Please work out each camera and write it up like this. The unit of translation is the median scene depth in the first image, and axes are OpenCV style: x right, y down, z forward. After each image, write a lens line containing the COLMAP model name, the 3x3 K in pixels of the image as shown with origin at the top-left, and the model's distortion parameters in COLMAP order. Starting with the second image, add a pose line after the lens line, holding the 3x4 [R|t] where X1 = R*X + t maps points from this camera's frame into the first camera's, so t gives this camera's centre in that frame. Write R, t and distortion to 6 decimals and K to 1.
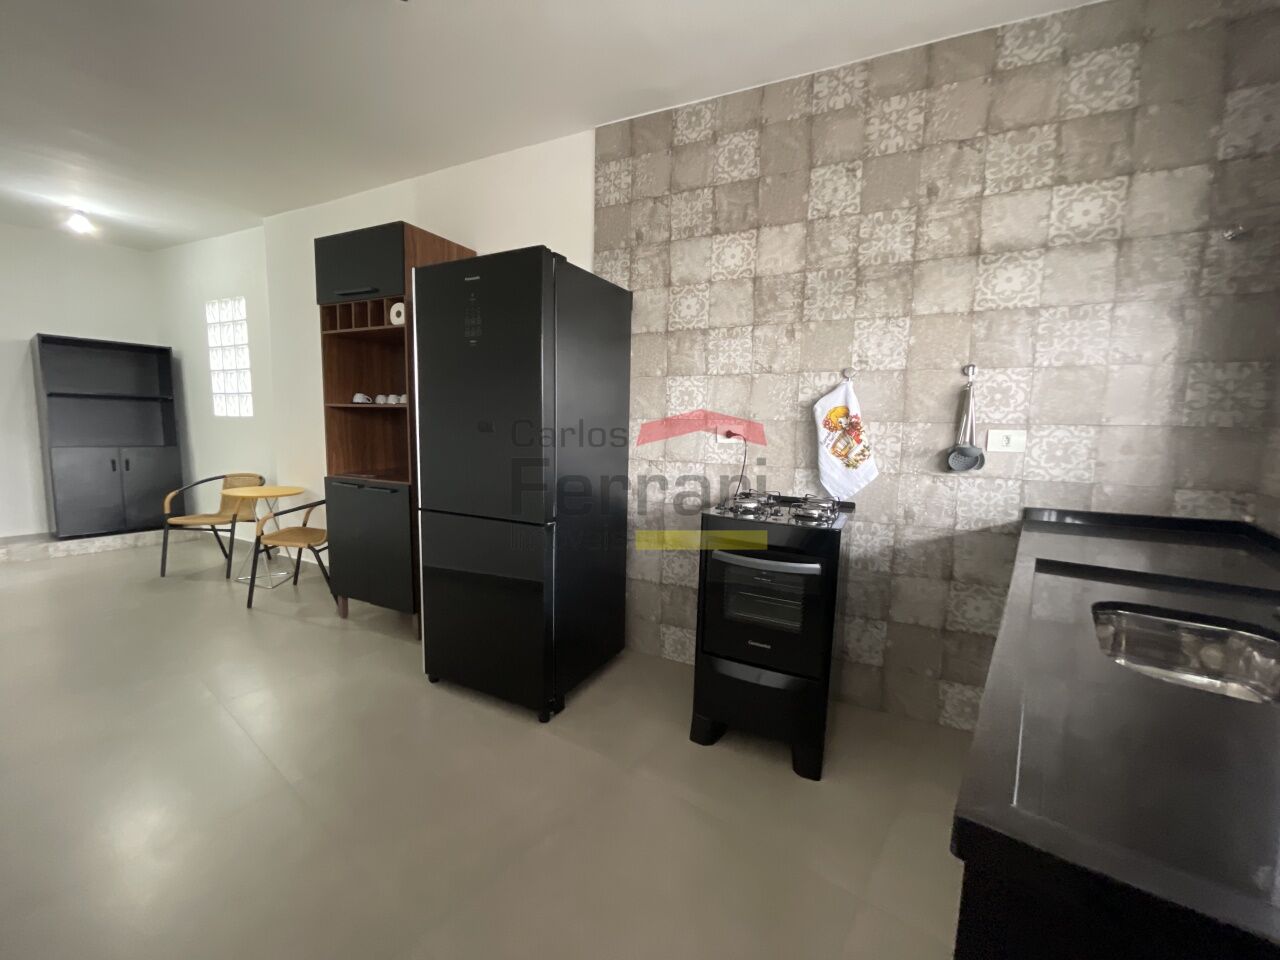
lens RADIAL K [[505.9, 0, 640.0], [0, 505.9, 480.0], [0, 0, 1]] dist [-0.000945, -0.000171]
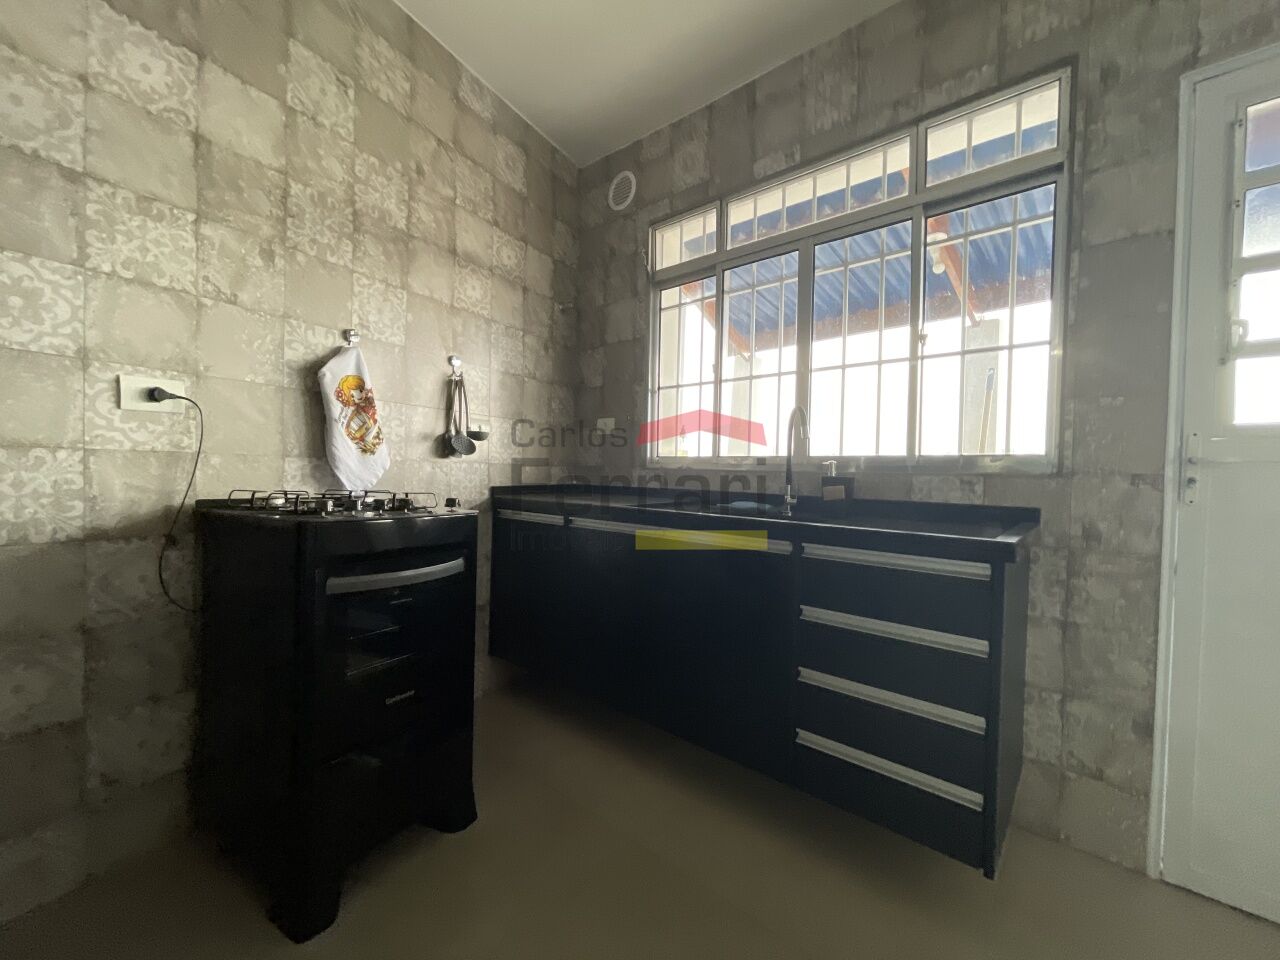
lens RADIAL K [[512.2, 0, 640.3], [0, 512.2, 475.3], [0, 0, 1]] dist [0.008156, 0.000037]
pose [[0.088596, -0.026455, 0.995716, -0.362274], [0.090746, 0.995704, 0.018381, 0.034651], [-0.991925, 0.088729, 0.090617, 0.495708]]
